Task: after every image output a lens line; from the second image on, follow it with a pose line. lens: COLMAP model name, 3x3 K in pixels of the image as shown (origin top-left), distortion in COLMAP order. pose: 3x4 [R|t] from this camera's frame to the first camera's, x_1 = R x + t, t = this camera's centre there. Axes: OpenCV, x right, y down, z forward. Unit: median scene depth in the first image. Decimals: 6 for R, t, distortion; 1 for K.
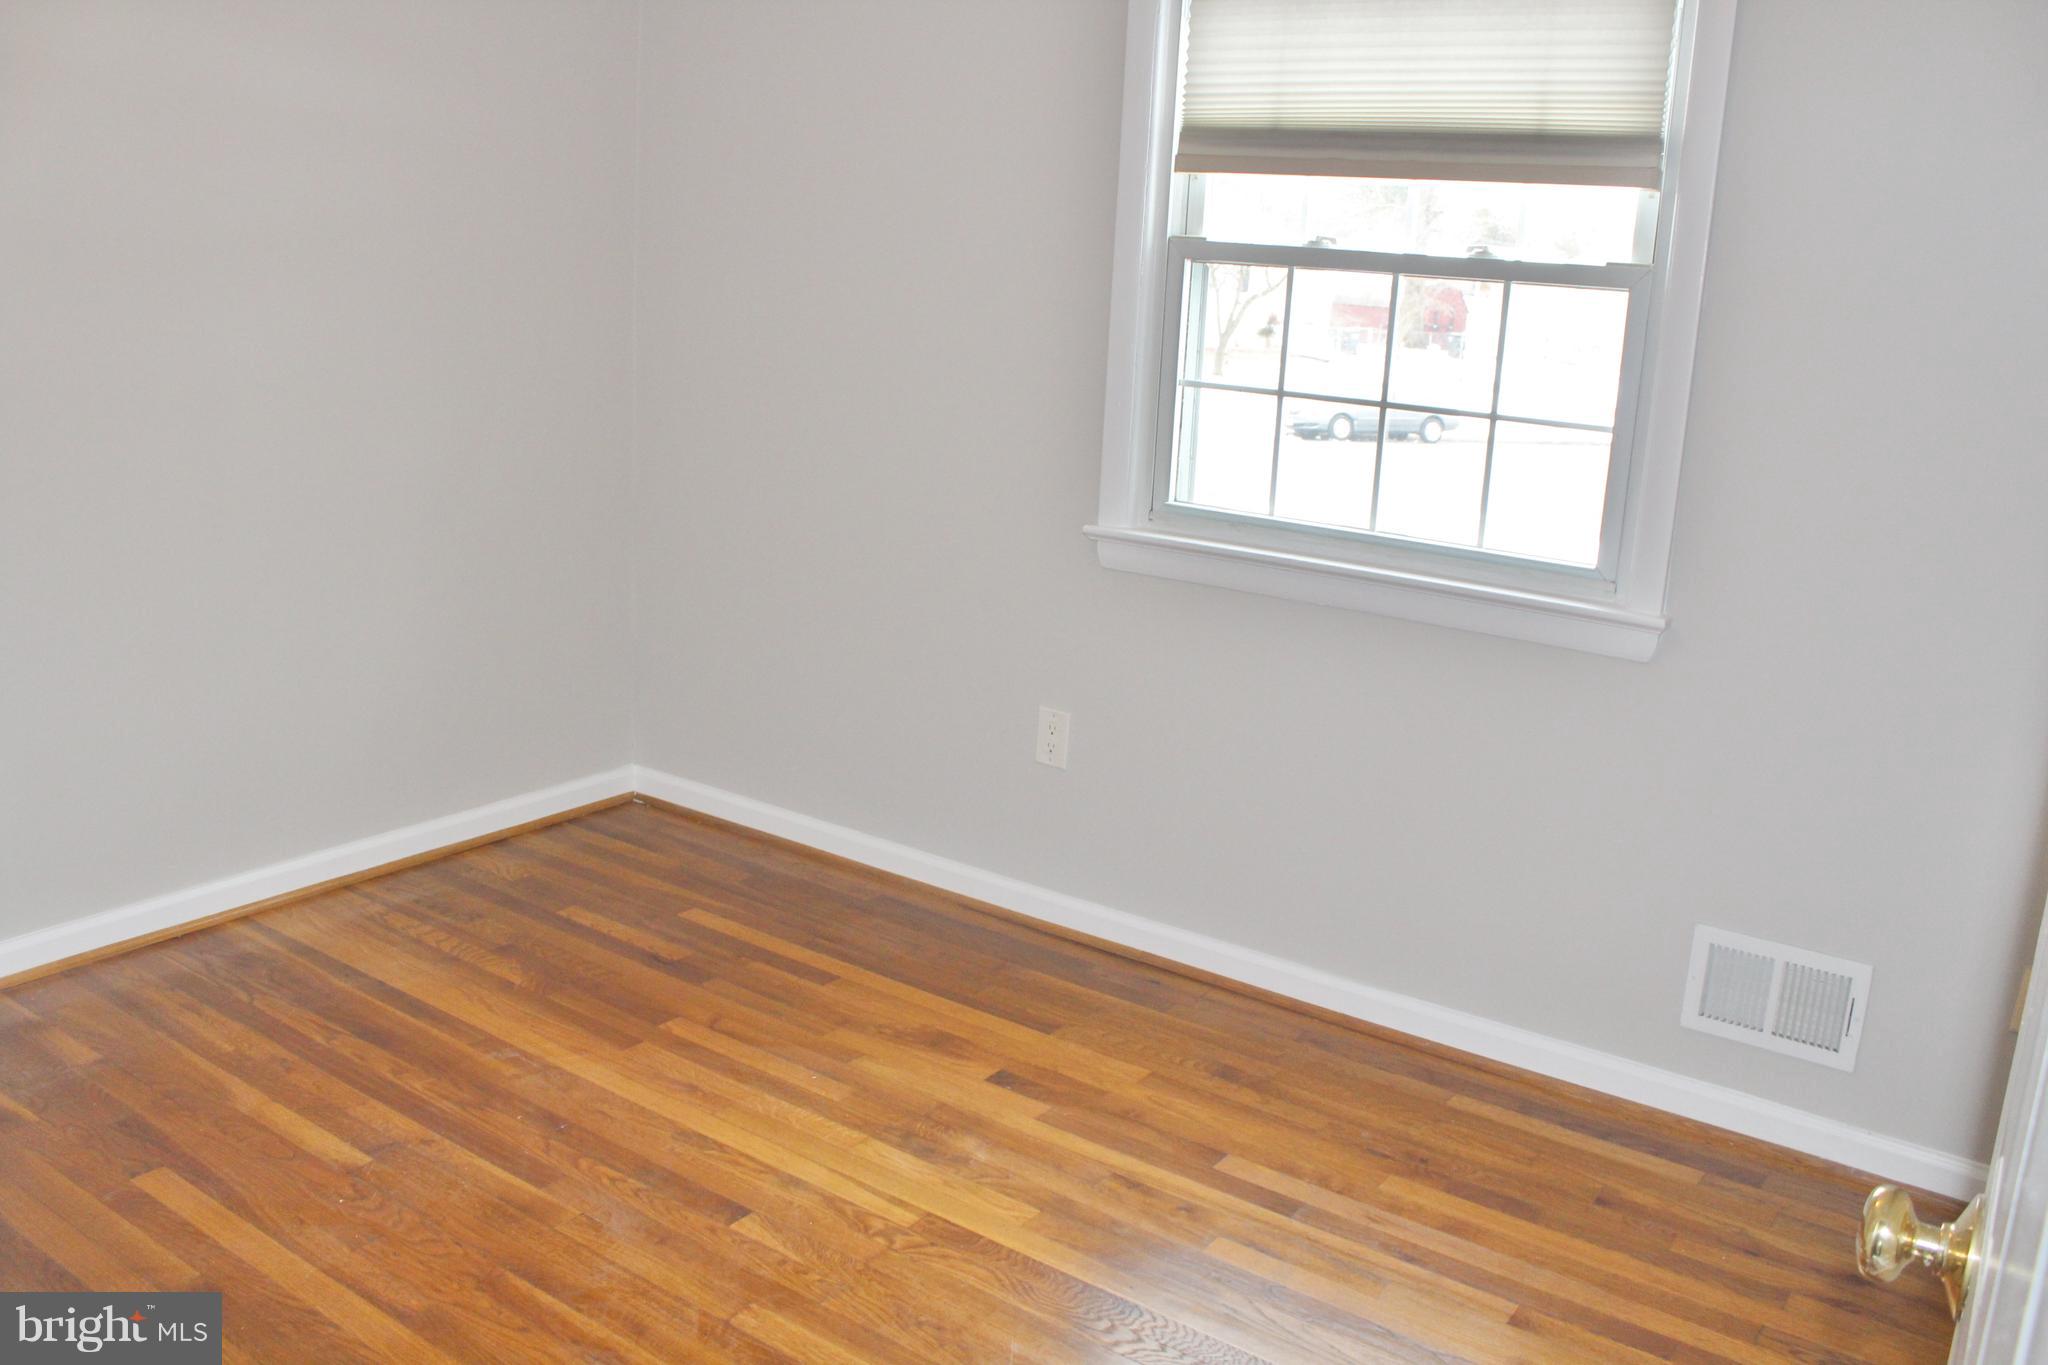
lens RADIAL K [[1713.8, 0, 1012.7], [0, 1713.8, 688.3], [0, 0, 1]] dist [-0.164048, 0.157784]
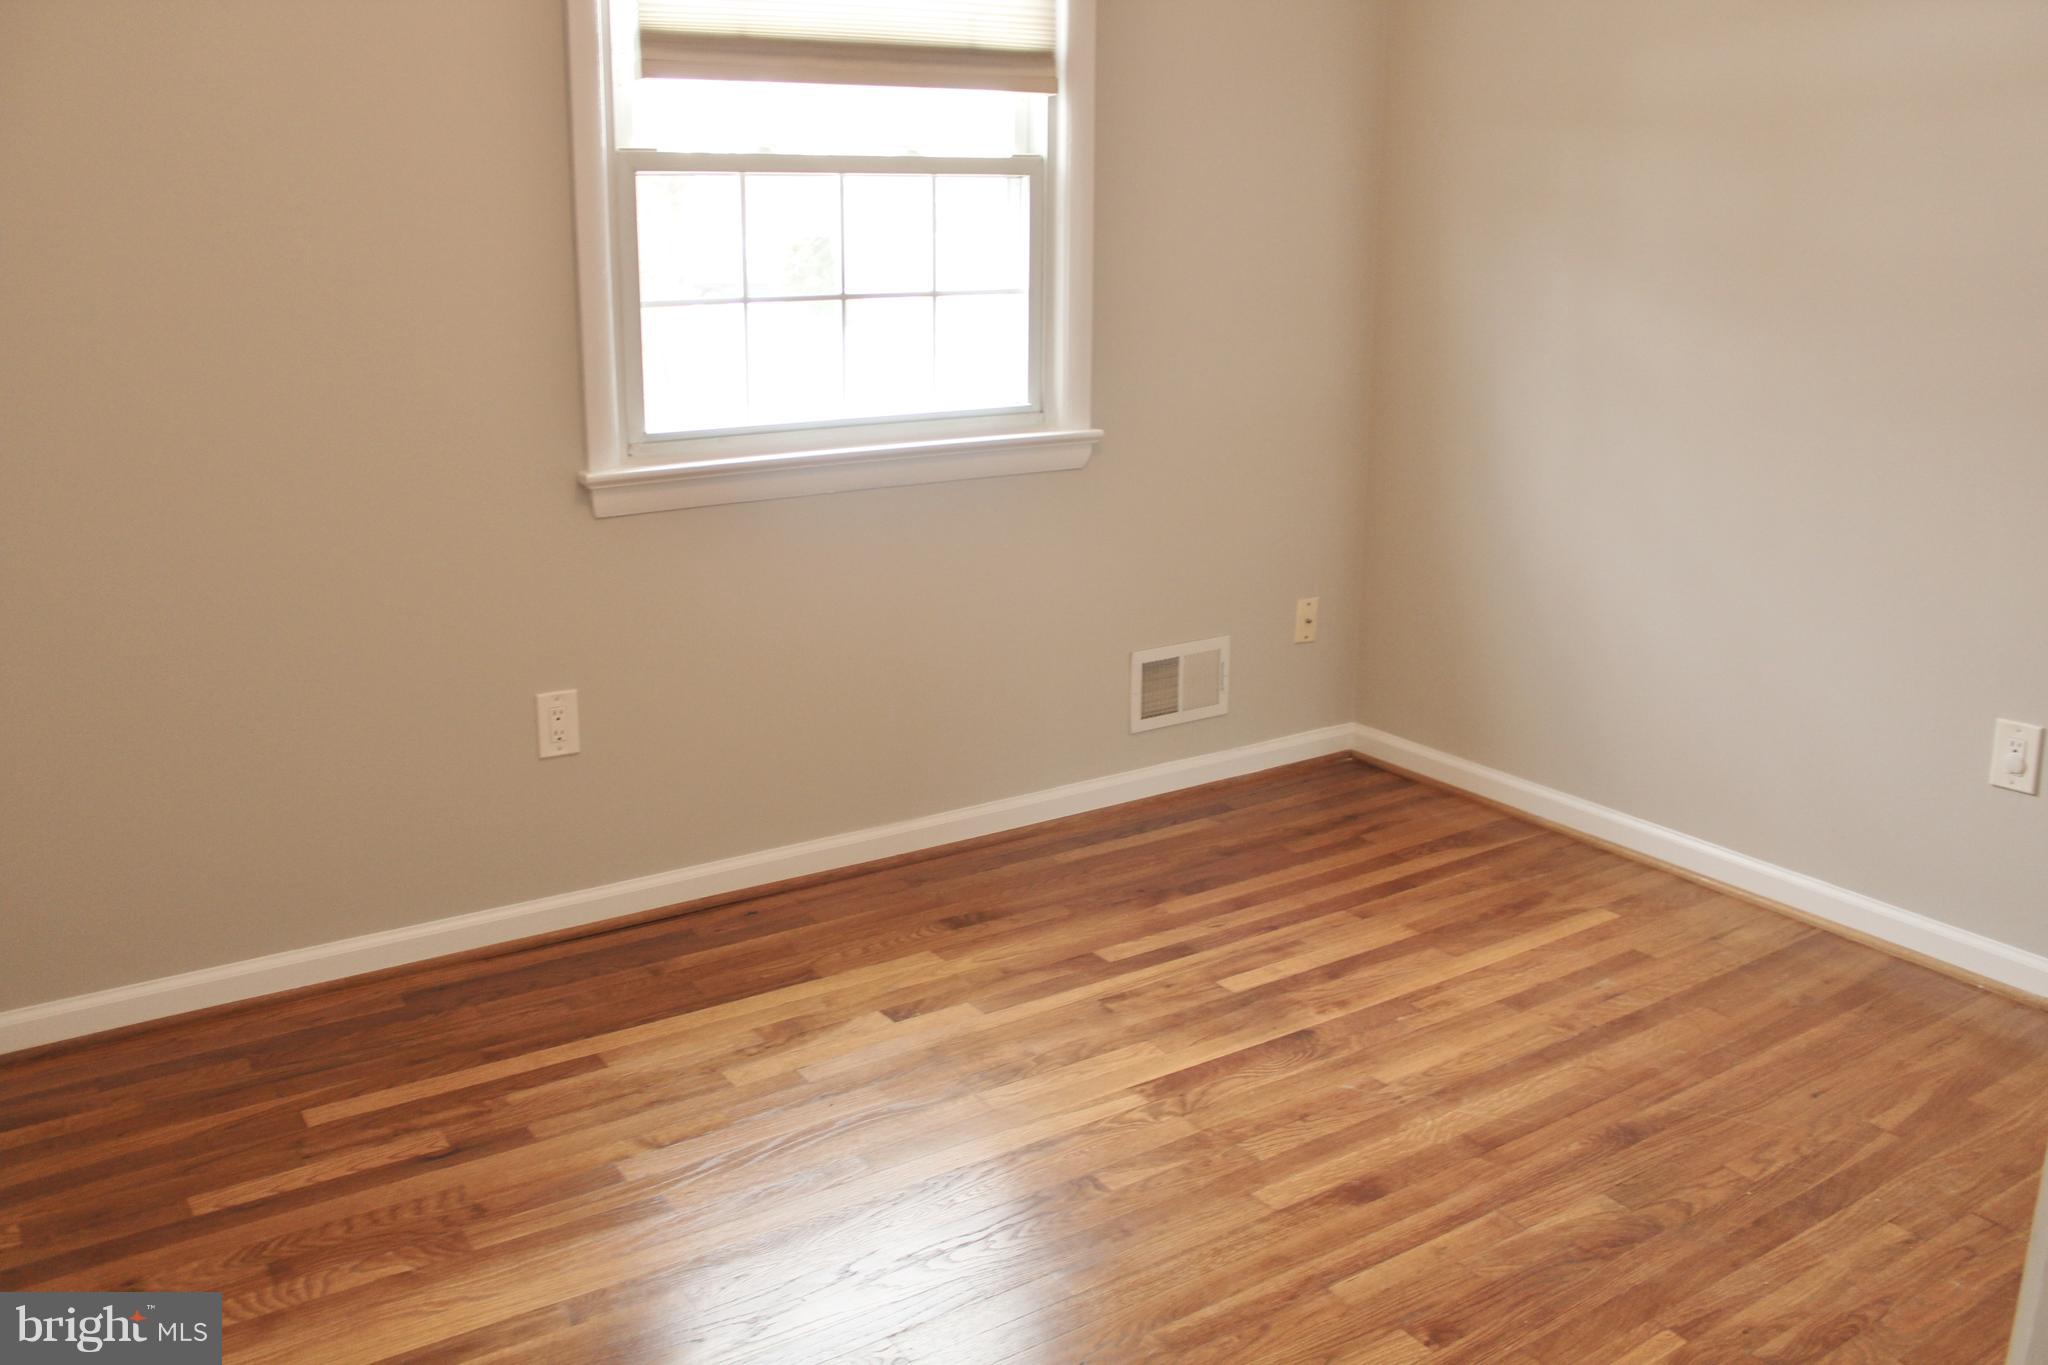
lens RADIAL K [[1713.8, 0, 1012.7], [0, 1713.8, 688.3], [0, 0, 1]] dist [-0.164048, 0.157784]
pose [[0.360238, -0.300507, 0.883133, -0.764255], [0.247168, 0.943606, 0.220263, -0.142669], [-0.899520, 0.138935, 0.414199, 0.486533]]
